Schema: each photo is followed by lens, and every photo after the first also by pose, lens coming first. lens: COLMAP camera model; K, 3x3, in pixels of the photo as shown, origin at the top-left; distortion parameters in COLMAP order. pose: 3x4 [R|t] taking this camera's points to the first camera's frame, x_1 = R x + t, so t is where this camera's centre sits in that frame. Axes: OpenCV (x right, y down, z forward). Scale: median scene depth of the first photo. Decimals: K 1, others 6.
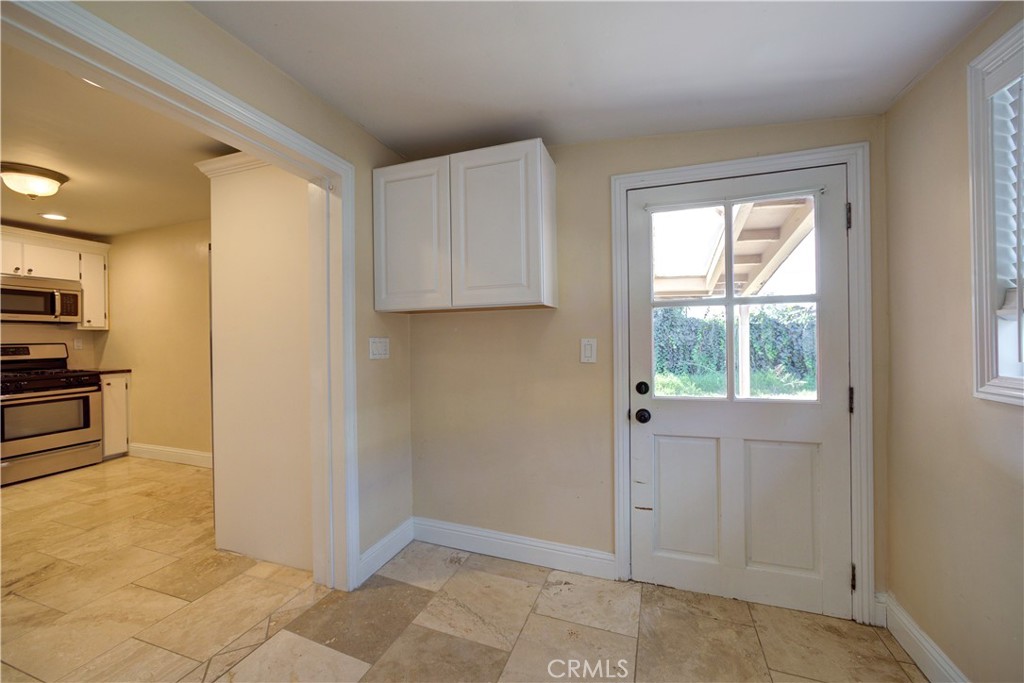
lens RADIAL K [[405.1, 0, 514.5], [0, 405.1, 338.8], [0, 0, 1]] dist [-0.021528, 0.008828]
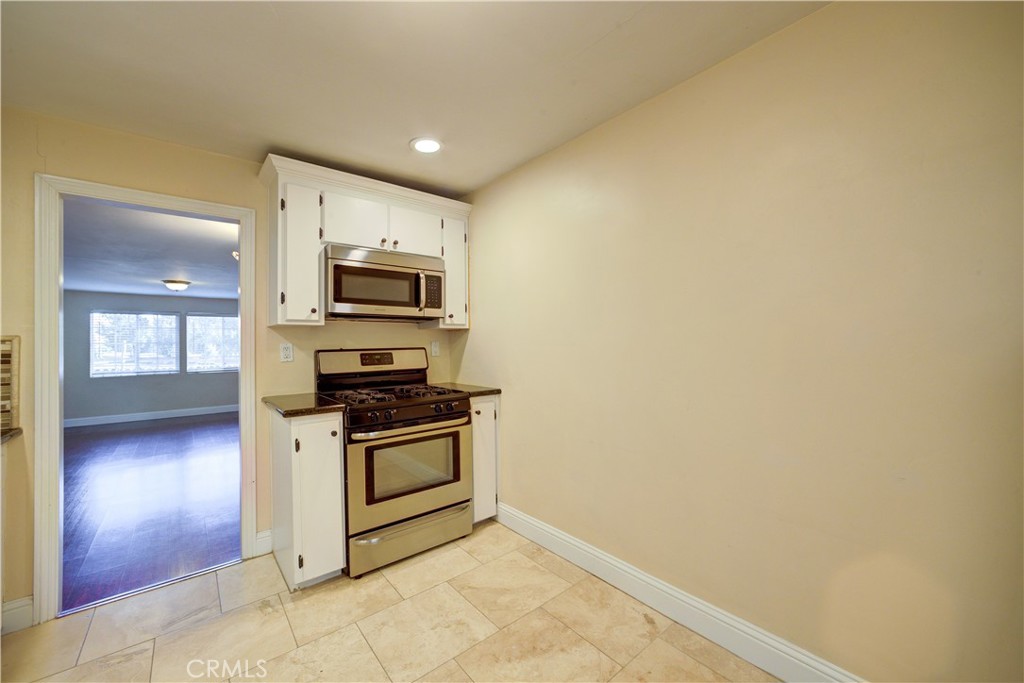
lens RADIAL K [[405.1, 0, 514.5], [0, 405.1, 338.8], [0, 0, 1]] dist [-0.021528, 0.008828]
pose [[0.854319, -0.006924, -0.519703, -0.642743], [0.004183, 0.999970, -0.006446, -0.000107], [0.519732, 0.003333, 0.854323, 0.487764]]
